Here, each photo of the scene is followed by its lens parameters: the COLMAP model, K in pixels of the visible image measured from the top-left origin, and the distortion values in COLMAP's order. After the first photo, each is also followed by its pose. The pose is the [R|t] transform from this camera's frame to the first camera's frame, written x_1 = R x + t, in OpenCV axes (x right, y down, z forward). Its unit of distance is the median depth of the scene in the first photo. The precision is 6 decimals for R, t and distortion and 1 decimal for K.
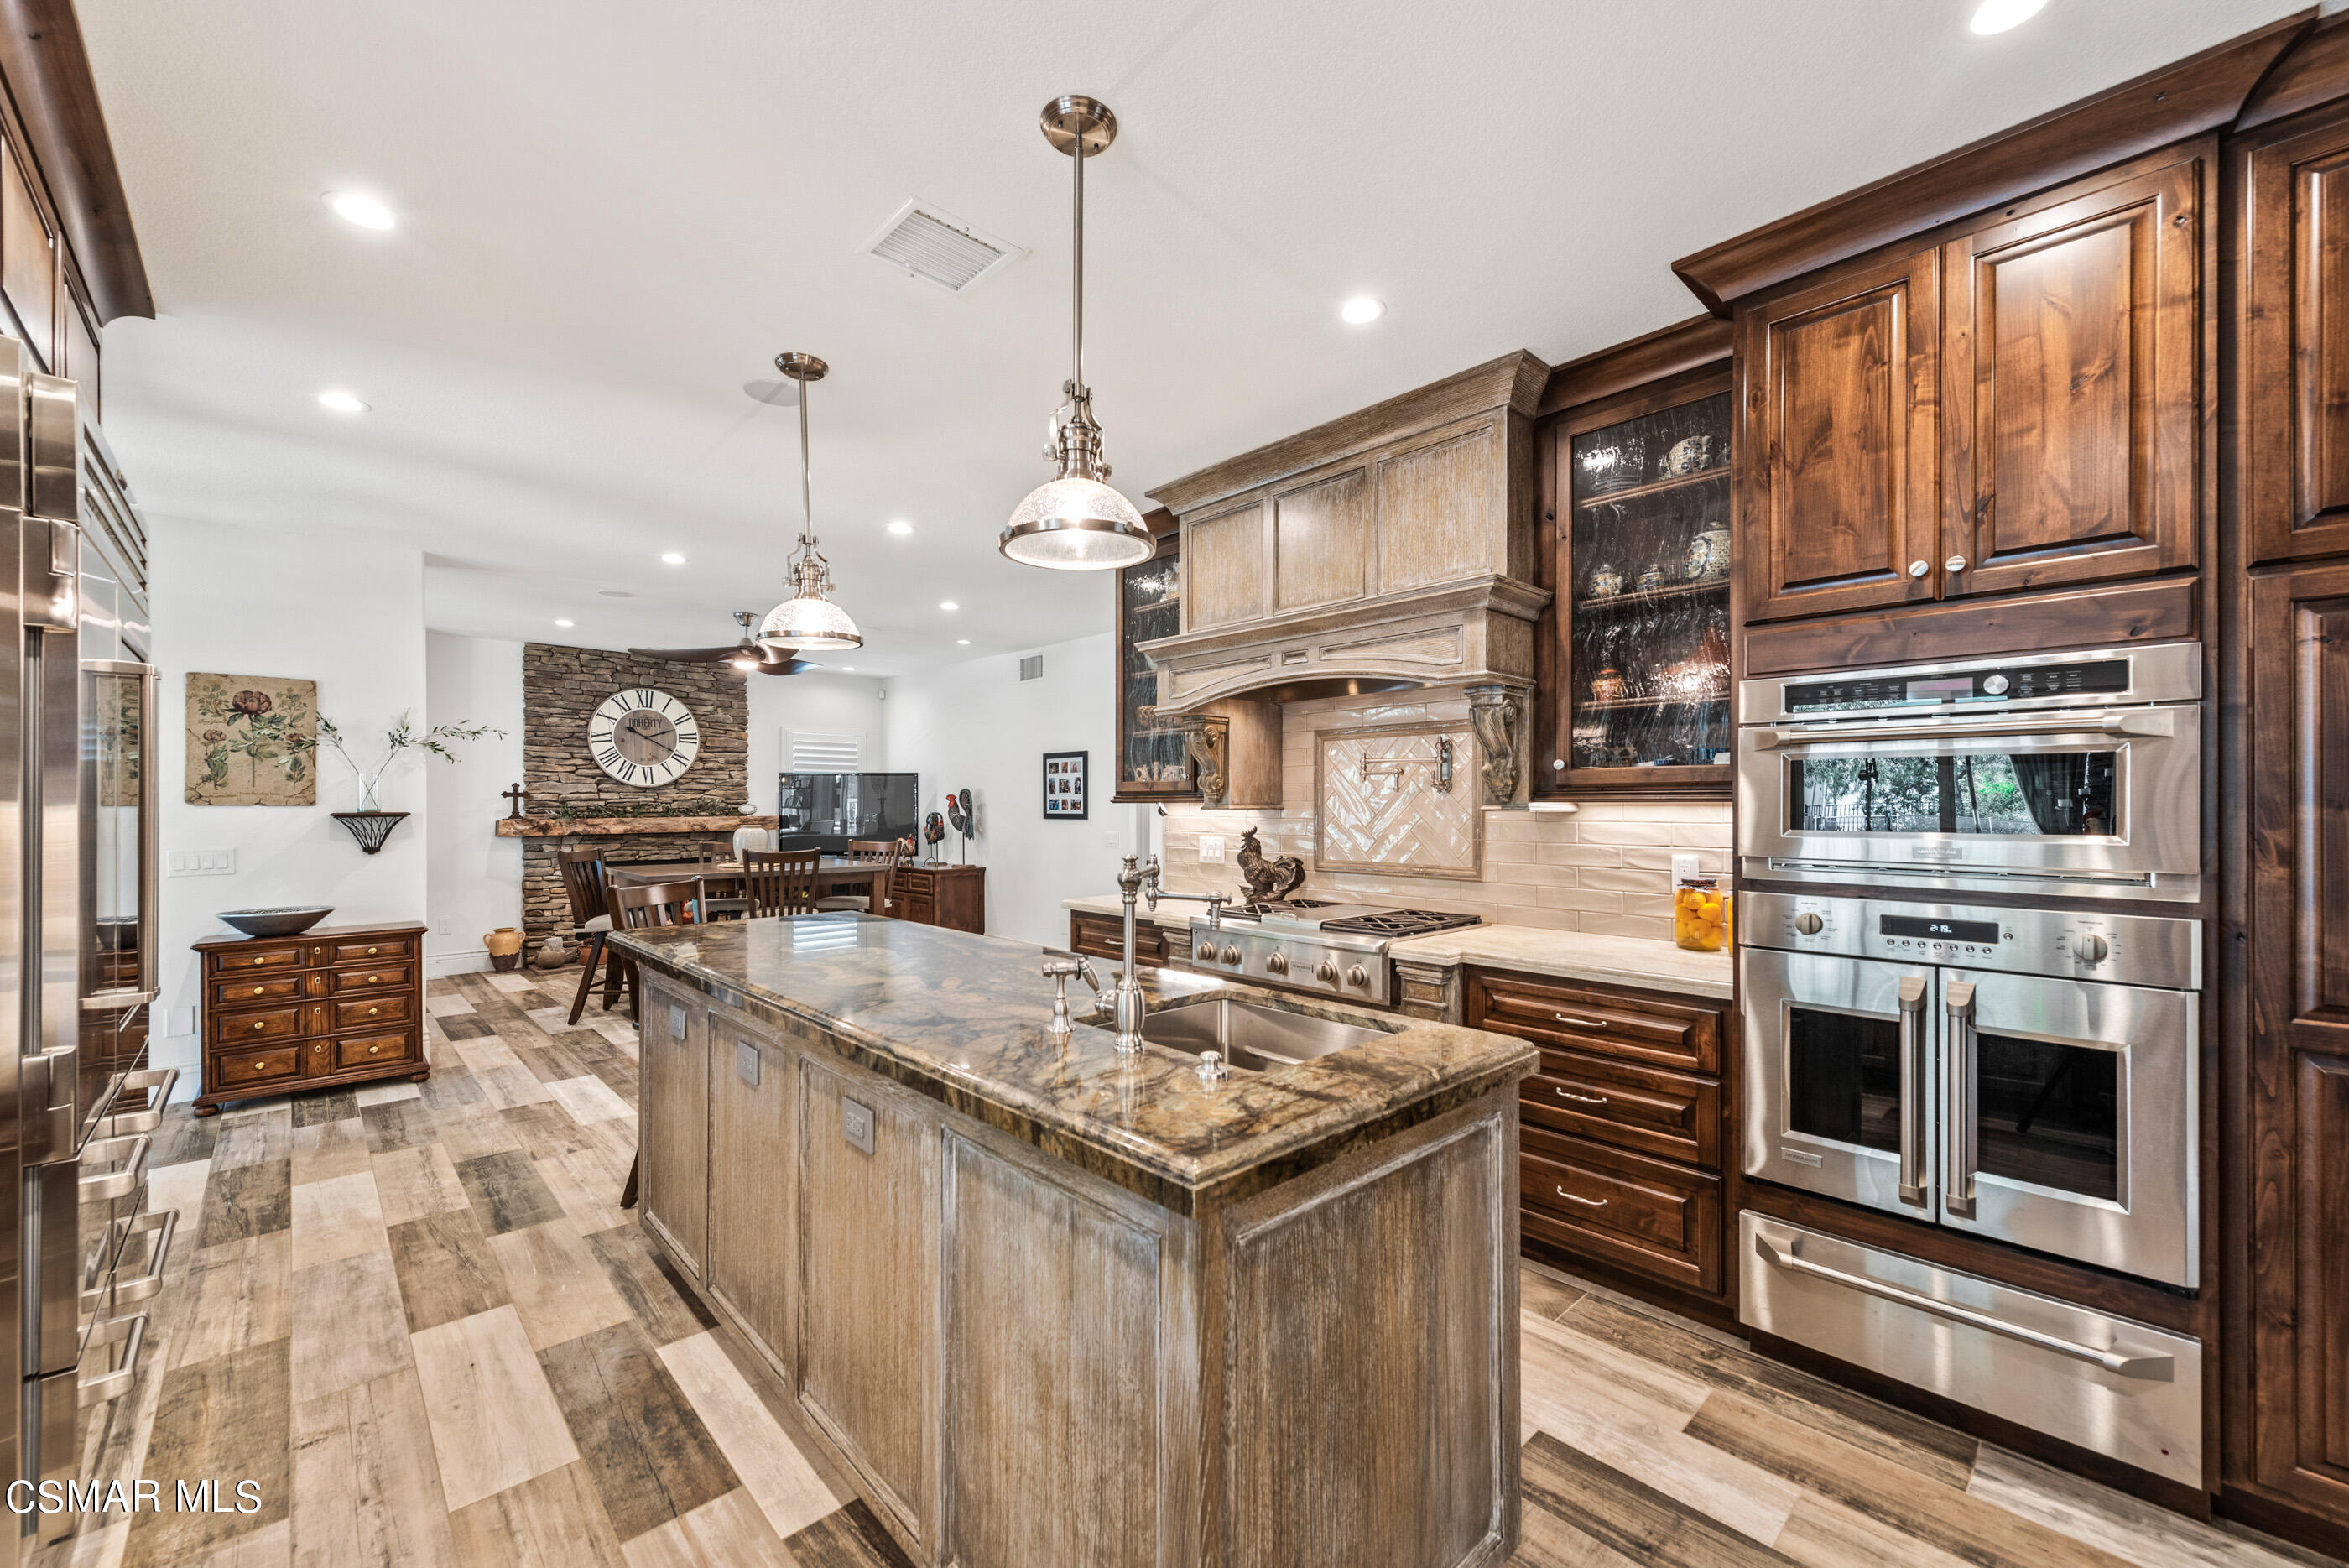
lens RADIAL K [[925.9, 0, 1185.0], [0, 925.9, 795.0], [0, 0, 1]] dist [0.001040, 0.000168]
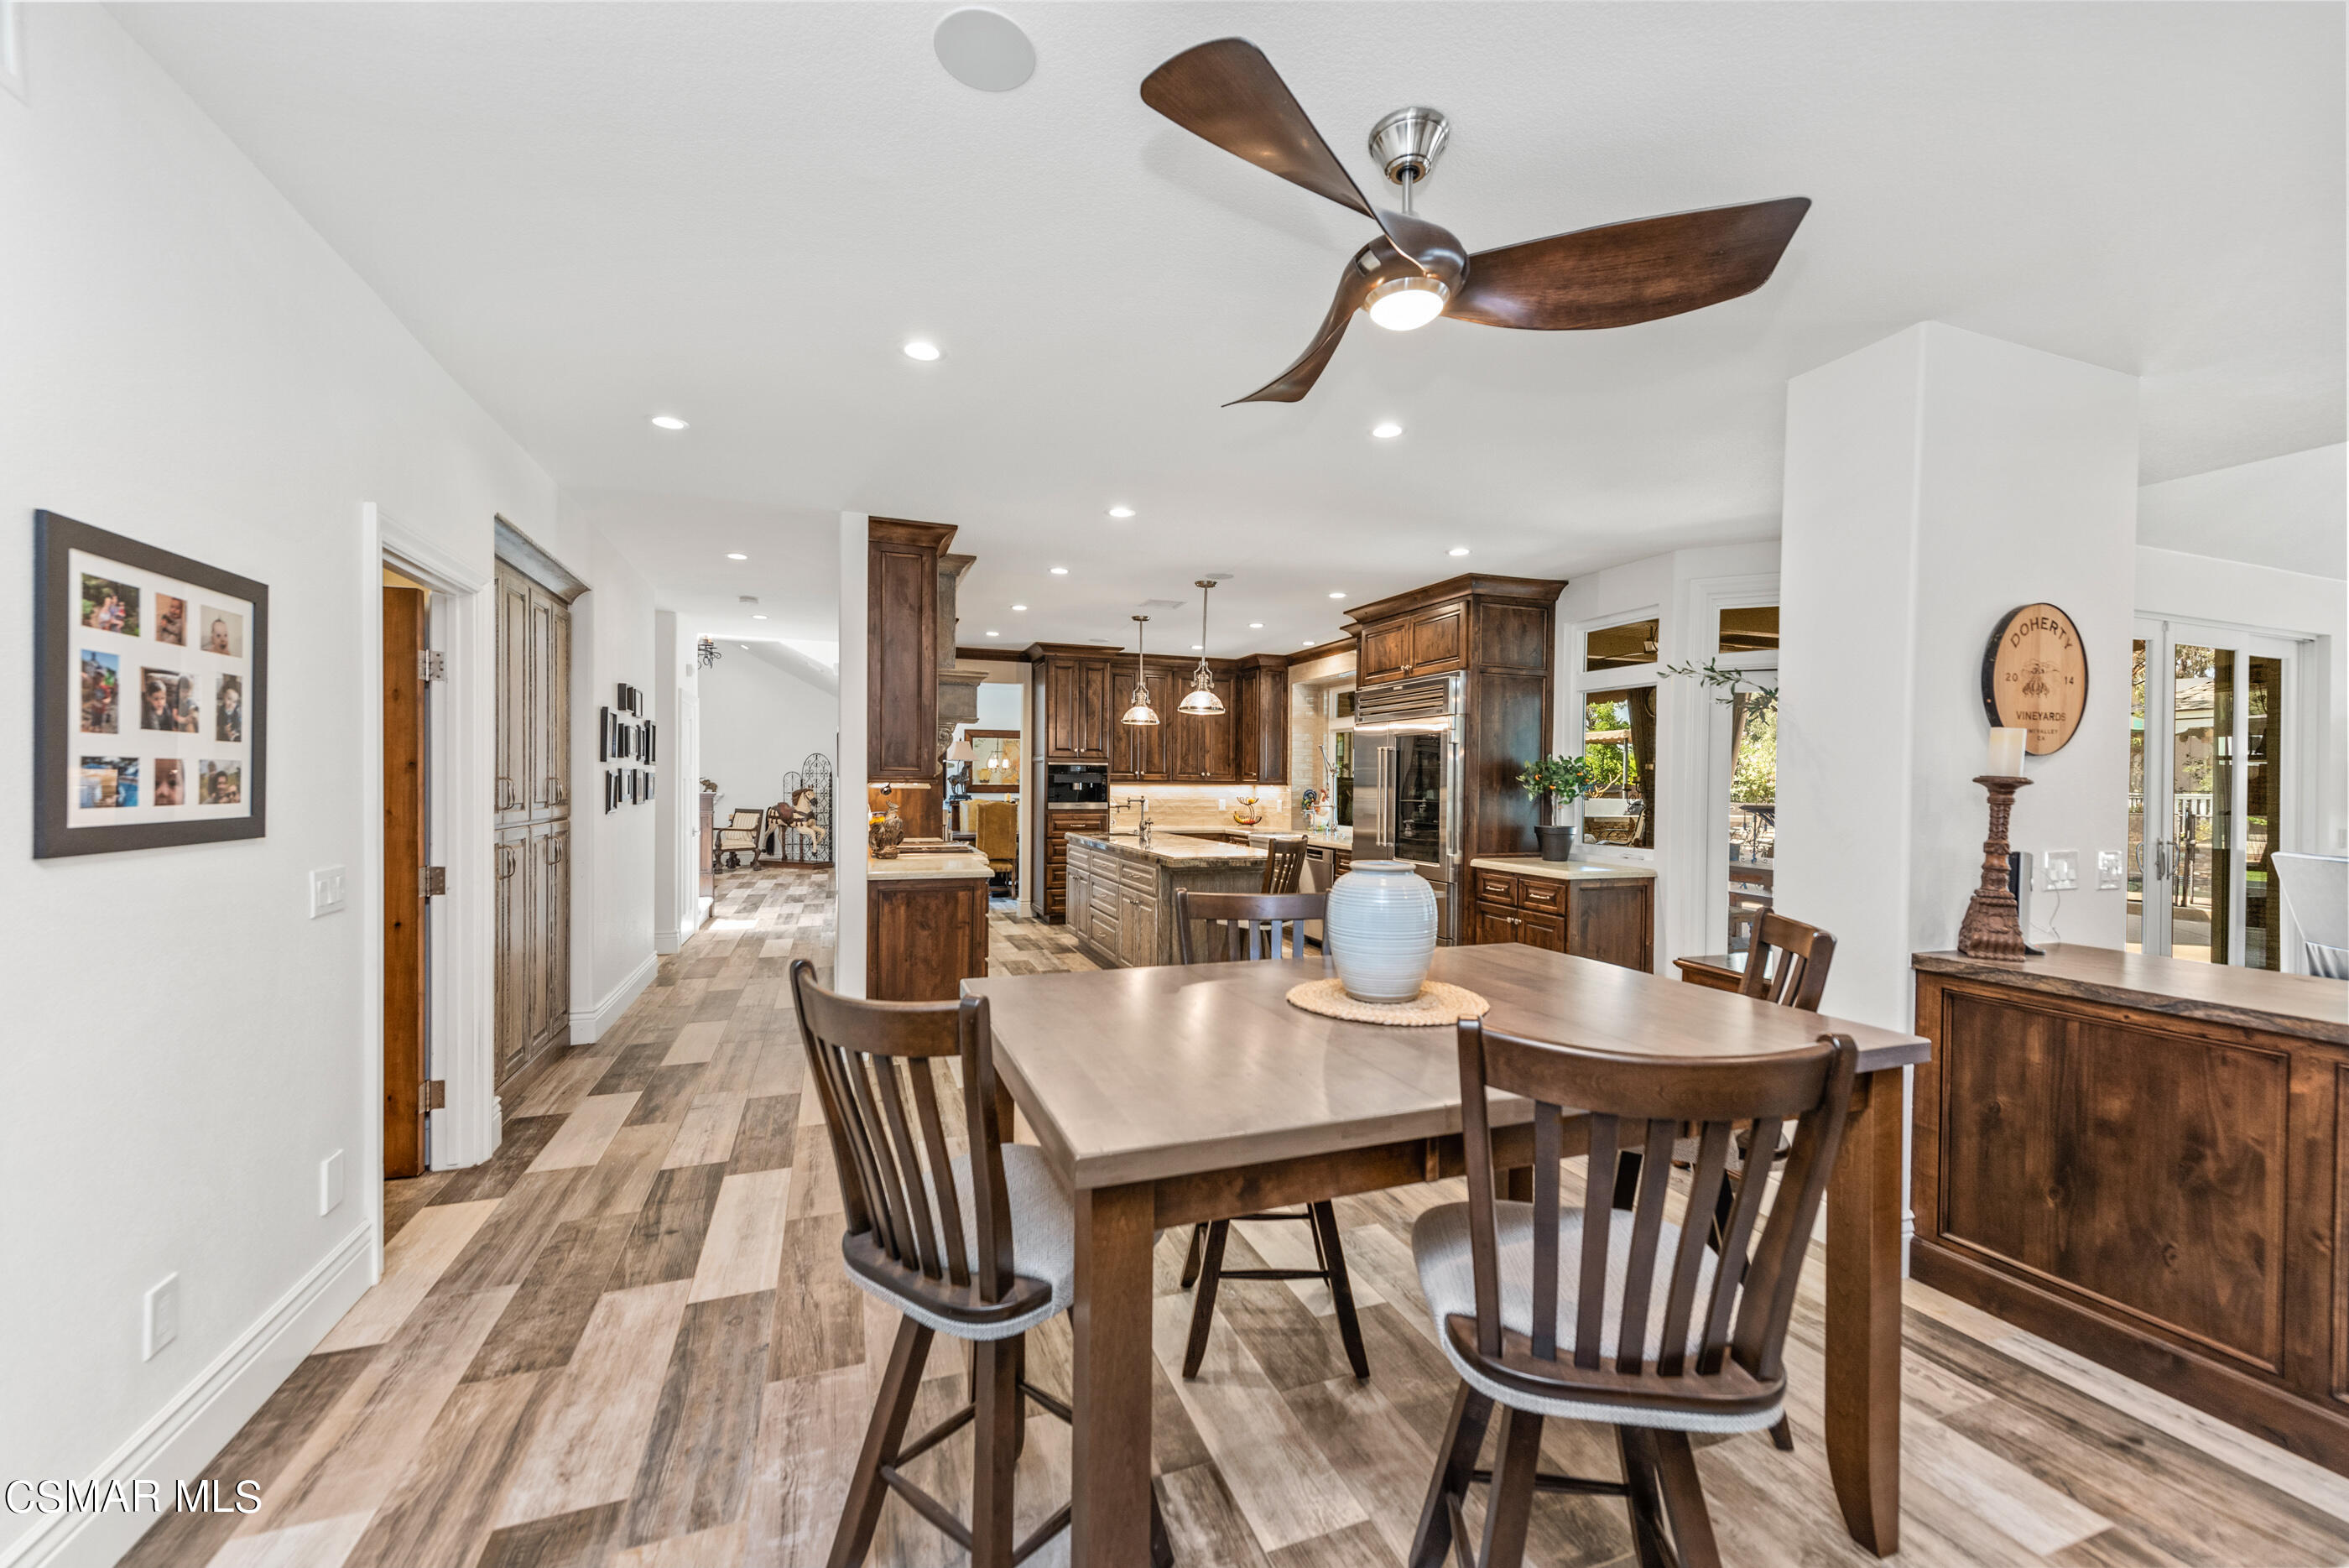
lens RADIAL K [[925.9, 0, 1185.0], [0, 925.9, 795.0], [0, 0, 1]] dist [0.001040, 0.000168]
pose [[-0.917912, -0.012735, 0.396579, -0.454160], [-0.011694, 0.999919, 0.005043, 0.009472], [-0.396611, -0.000008, -0.917987, 1.114379]]
